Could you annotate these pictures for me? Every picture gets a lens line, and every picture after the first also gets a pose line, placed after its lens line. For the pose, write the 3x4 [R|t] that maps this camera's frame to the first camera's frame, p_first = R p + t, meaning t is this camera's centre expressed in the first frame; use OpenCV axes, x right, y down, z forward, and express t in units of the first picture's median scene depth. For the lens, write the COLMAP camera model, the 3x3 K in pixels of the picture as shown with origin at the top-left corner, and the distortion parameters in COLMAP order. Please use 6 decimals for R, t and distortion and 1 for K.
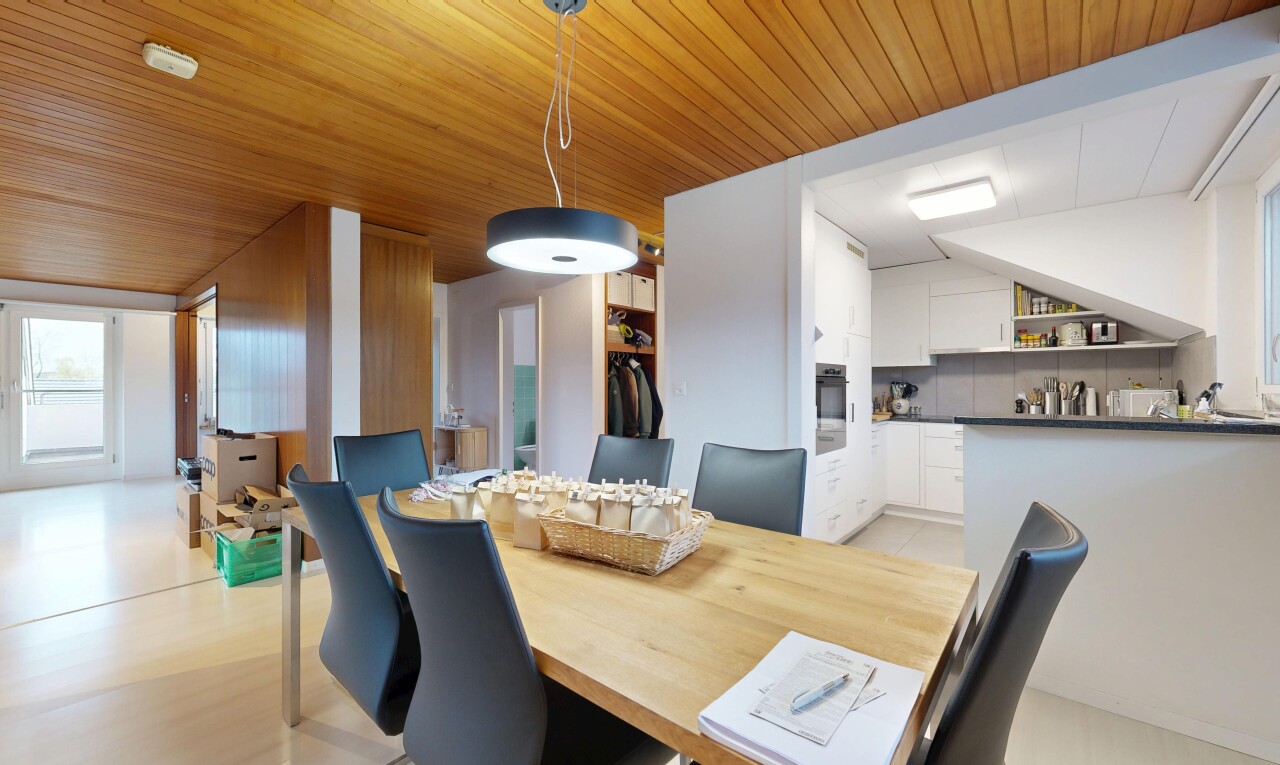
lens RADIAL K [[498.6, 0, 640.3], [0, 498.6, 384.2], [0, 0, 1]] dist [0.000269, -0.000034]
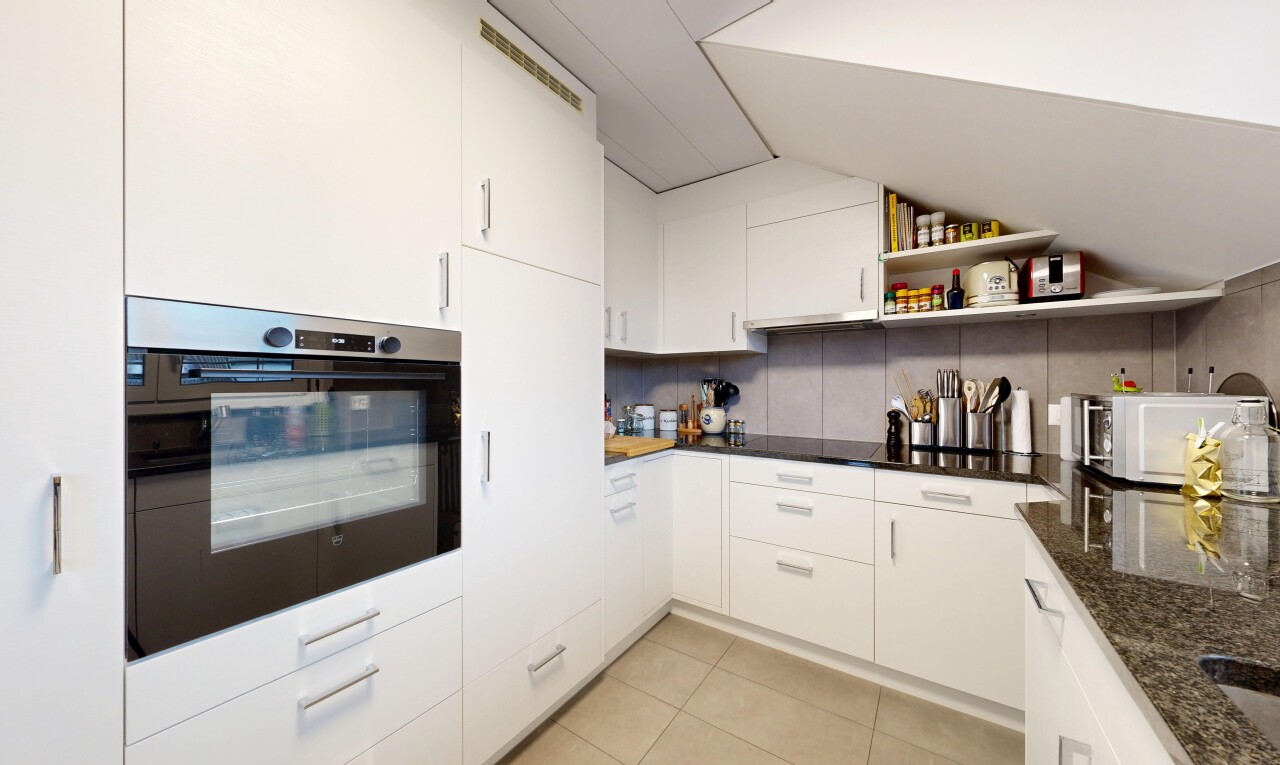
lens RADIAL K [[428.3, 0, 638.6], [0, 428.3, 383.9], [0, 0, 1]] dist [-0.005636, 0.000021]
pose [[0.994567, 0.000190, 0.104094, 0.451455], [-0.000156, 1.000000, -0.000338, 0.001063], [-0.104094, 0.000320, 0.994567, 0.586952]]
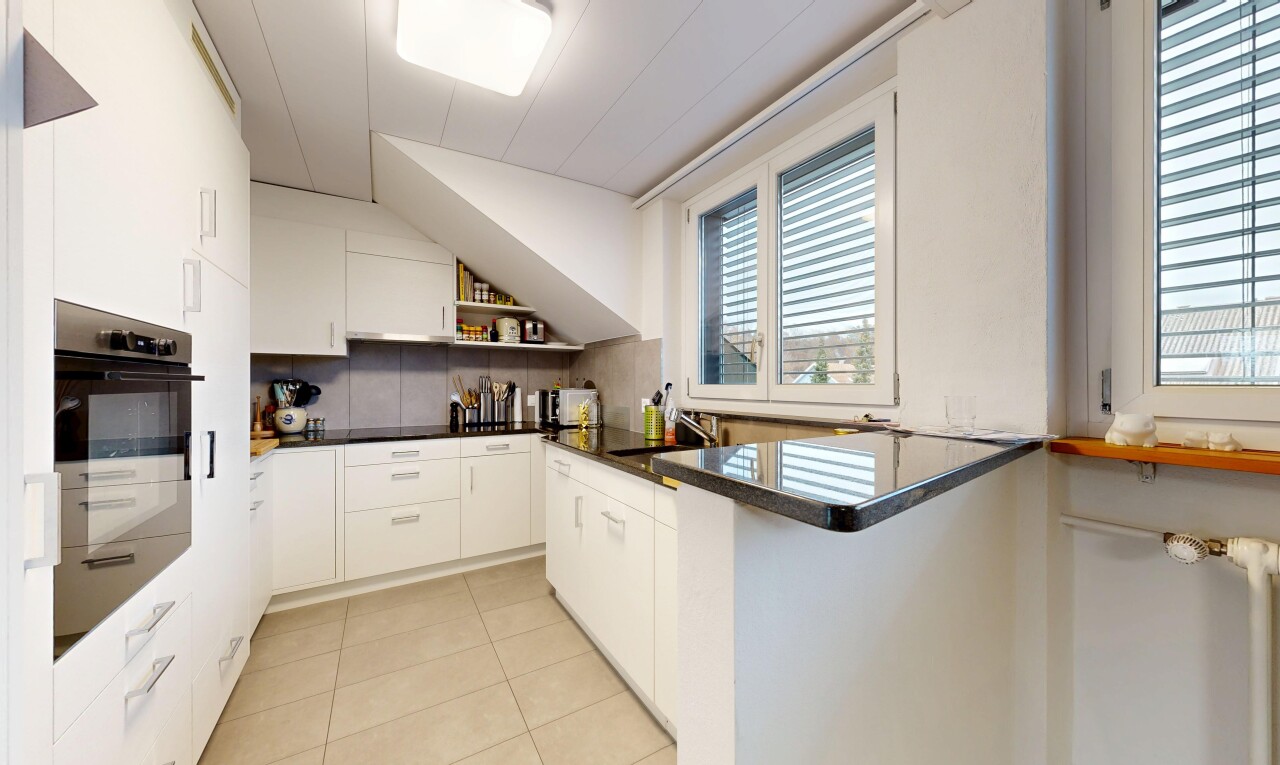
lens RADIAL K [[428.3, 0, 638.6], [0, 428.3, 383.9], [0, 0, 1]] dist [-0.005636, 0.000021]
pose [[0.319254, 0.001646, 0.947668, 0.187833], [-0.001190, 0.999998, -0.001336, 0.000130], [-0.947668, -0.000701, 0.319255, 0.502246]]
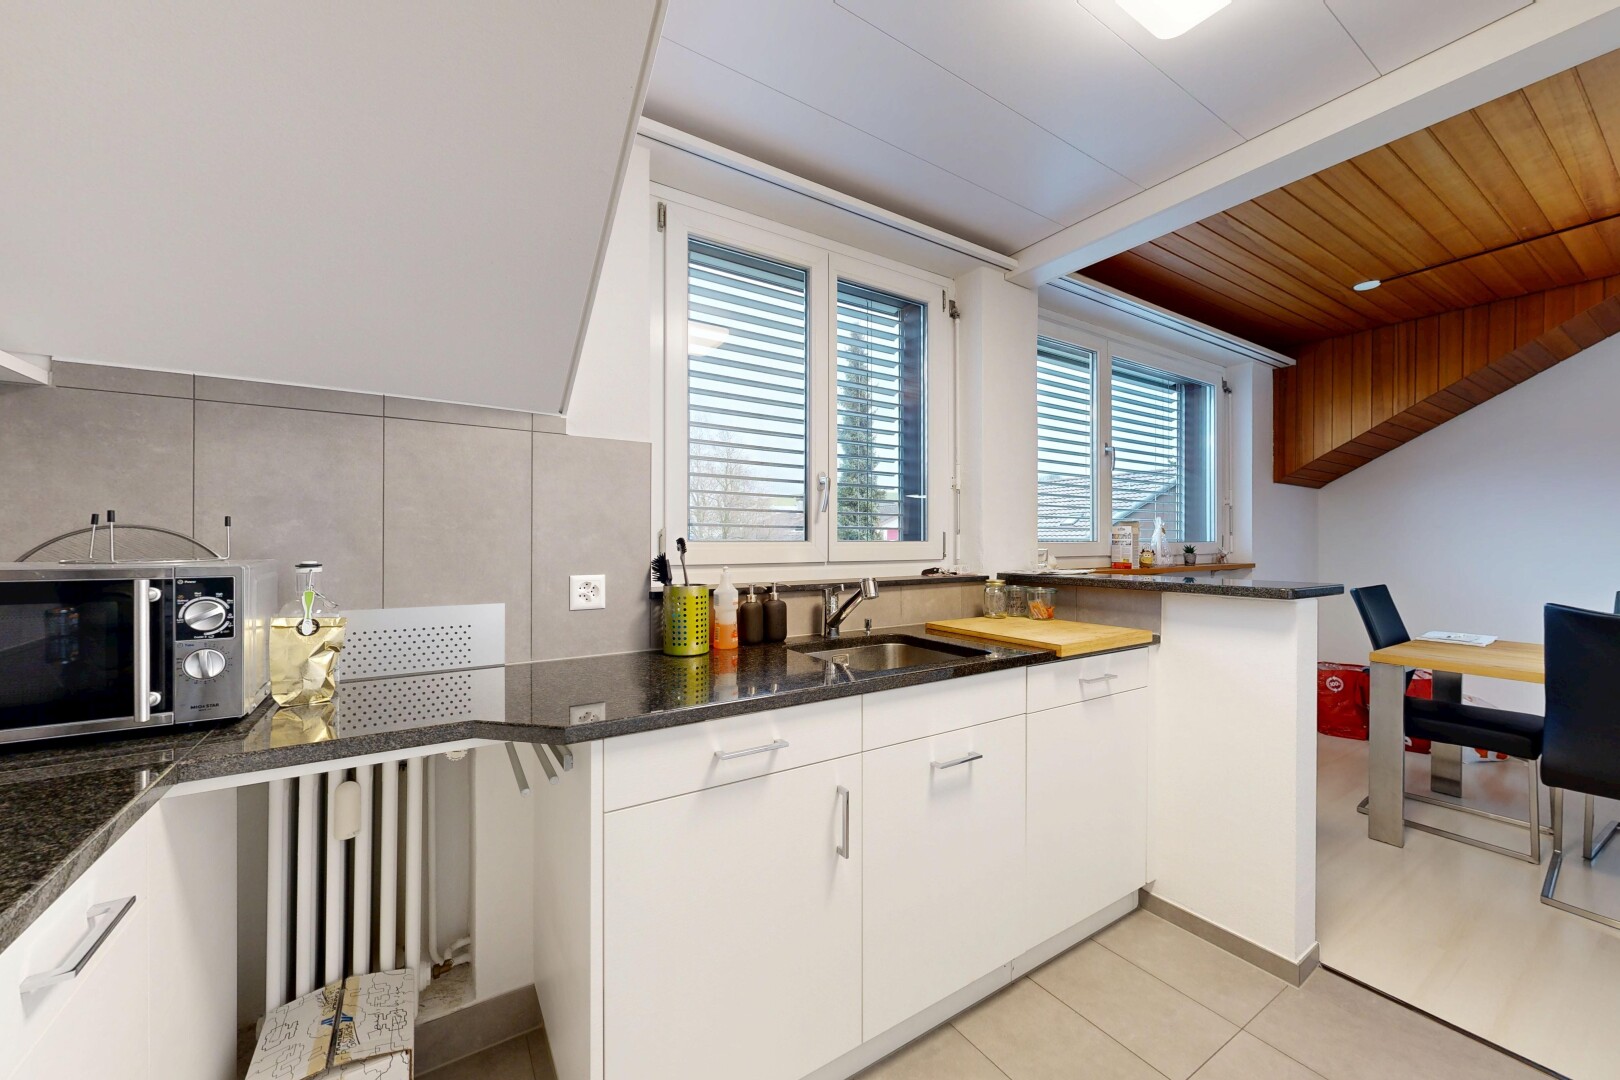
lens RADIAL K [[604.2, 0, 810.0], [0, 604.2, 540.0], [0, 0, 1]] dist [-0.000149, 0.000043]
pose [[-0.955743, -0.002676, 0.294190, 0.543297], [-0.002703, 0.999996, 0.000314, -0.001400], [-0.294189, -0.000495, -0.955747, 1.011984]]
